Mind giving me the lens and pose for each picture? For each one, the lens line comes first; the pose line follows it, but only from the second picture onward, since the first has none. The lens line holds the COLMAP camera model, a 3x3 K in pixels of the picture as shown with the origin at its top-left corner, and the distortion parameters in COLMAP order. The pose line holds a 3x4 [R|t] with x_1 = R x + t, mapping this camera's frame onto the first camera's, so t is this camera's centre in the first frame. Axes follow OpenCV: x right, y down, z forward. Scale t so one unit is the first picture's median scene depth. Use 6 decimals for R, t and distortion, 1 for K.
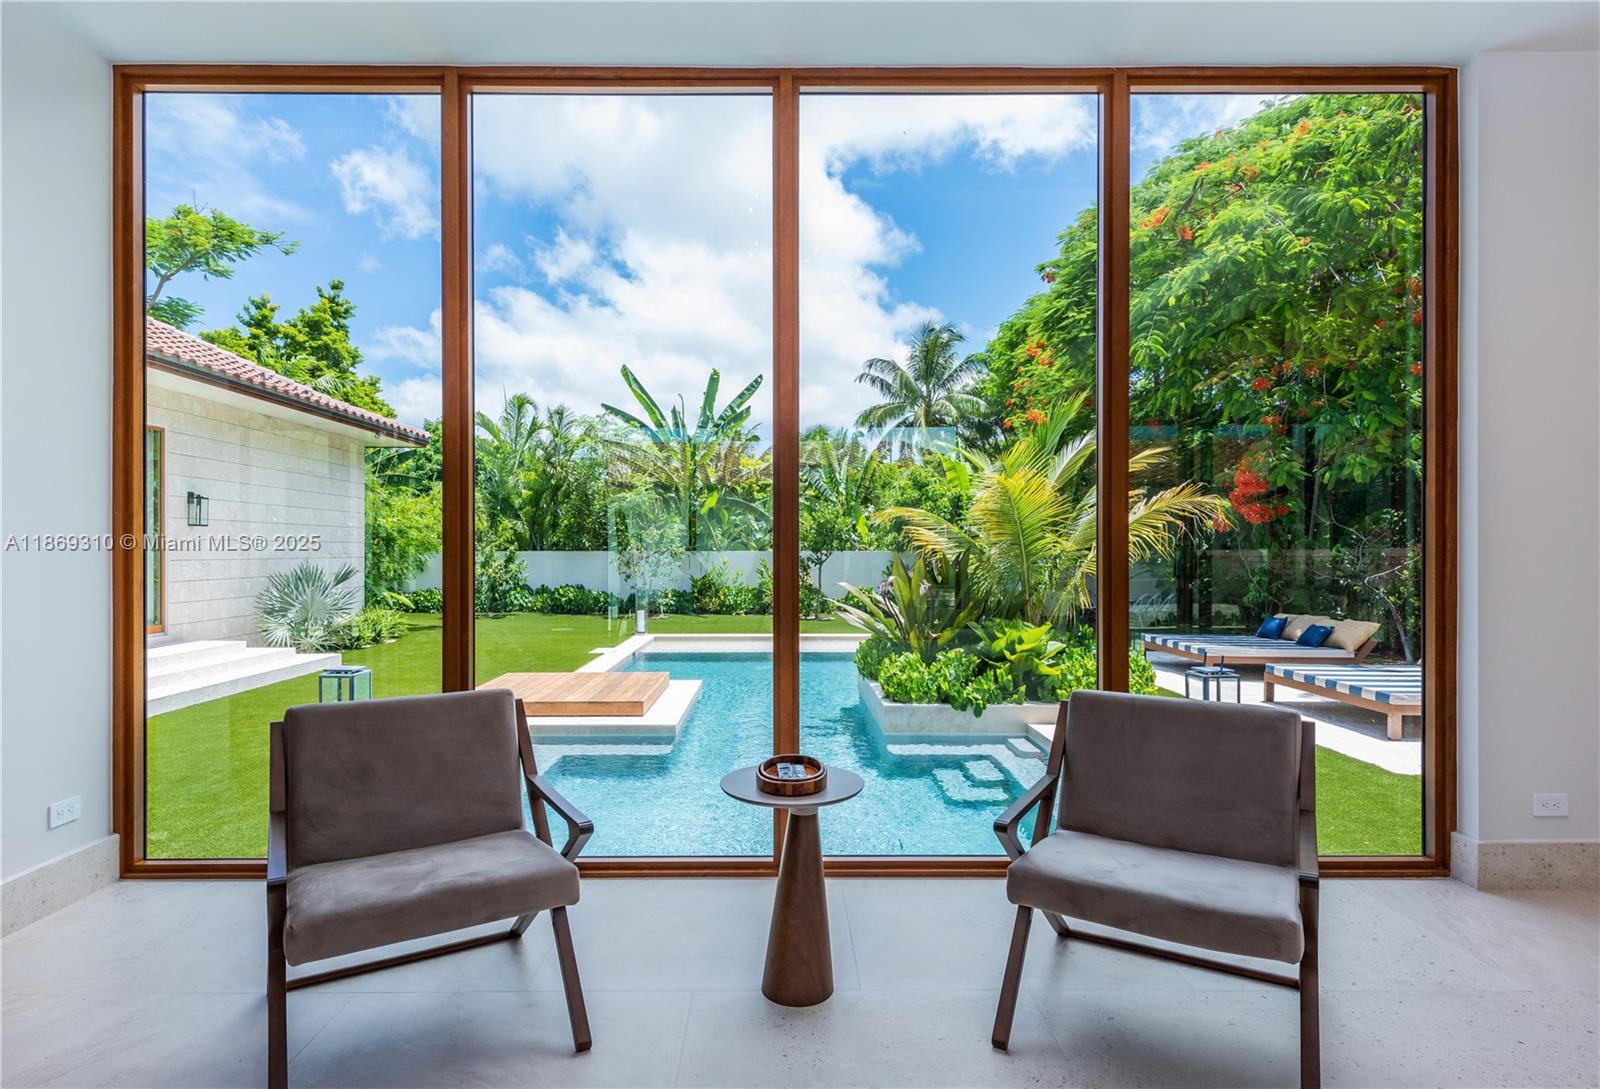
lens RADIAL K [[847.3, 0, 783.3], [0, 847.3, 544.7], [0, 0, 1]] dist [0.024730, 0.000256]
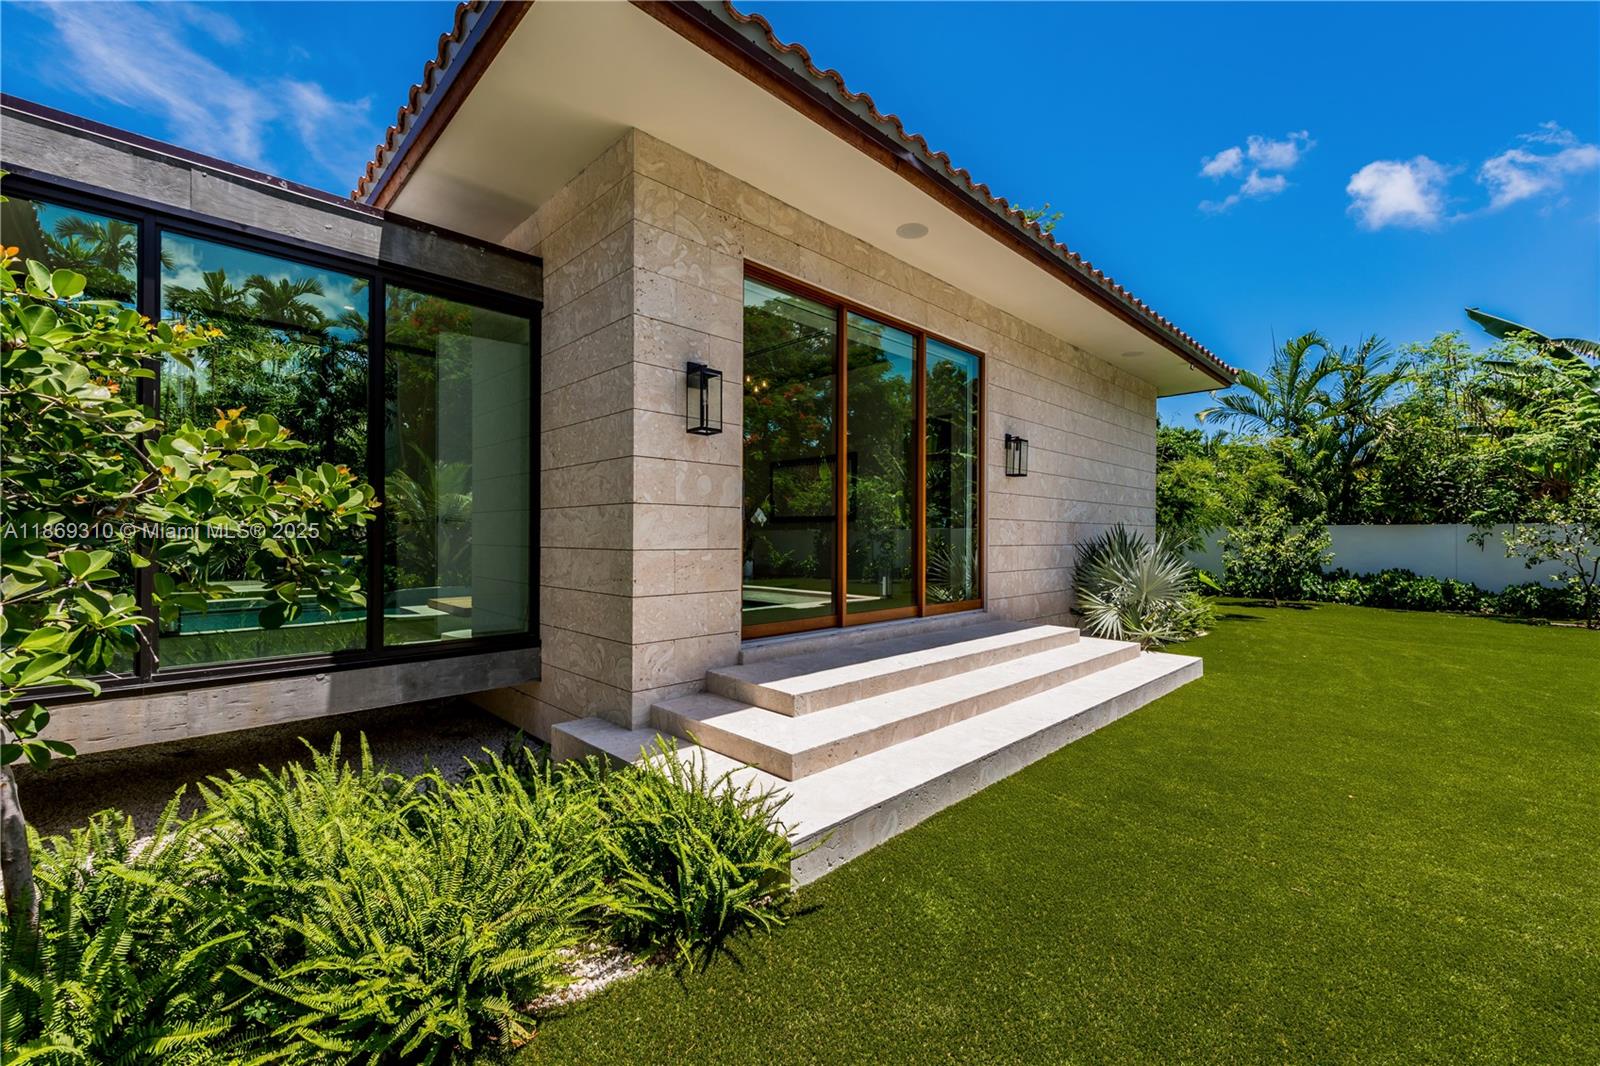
lens RADIAL K [[657.2, 0, 802.3], [0, 657.2, 535.9], [0, 0, 1]] dist [-0.000275, -0.000022]
pose [[0.691627, -0.000228, -0.722255, -0.202820], [0.001362, 0.999999, 0.000989, 0.017172], [0.722254, -0.001668, 0.691626, 0.232522]]
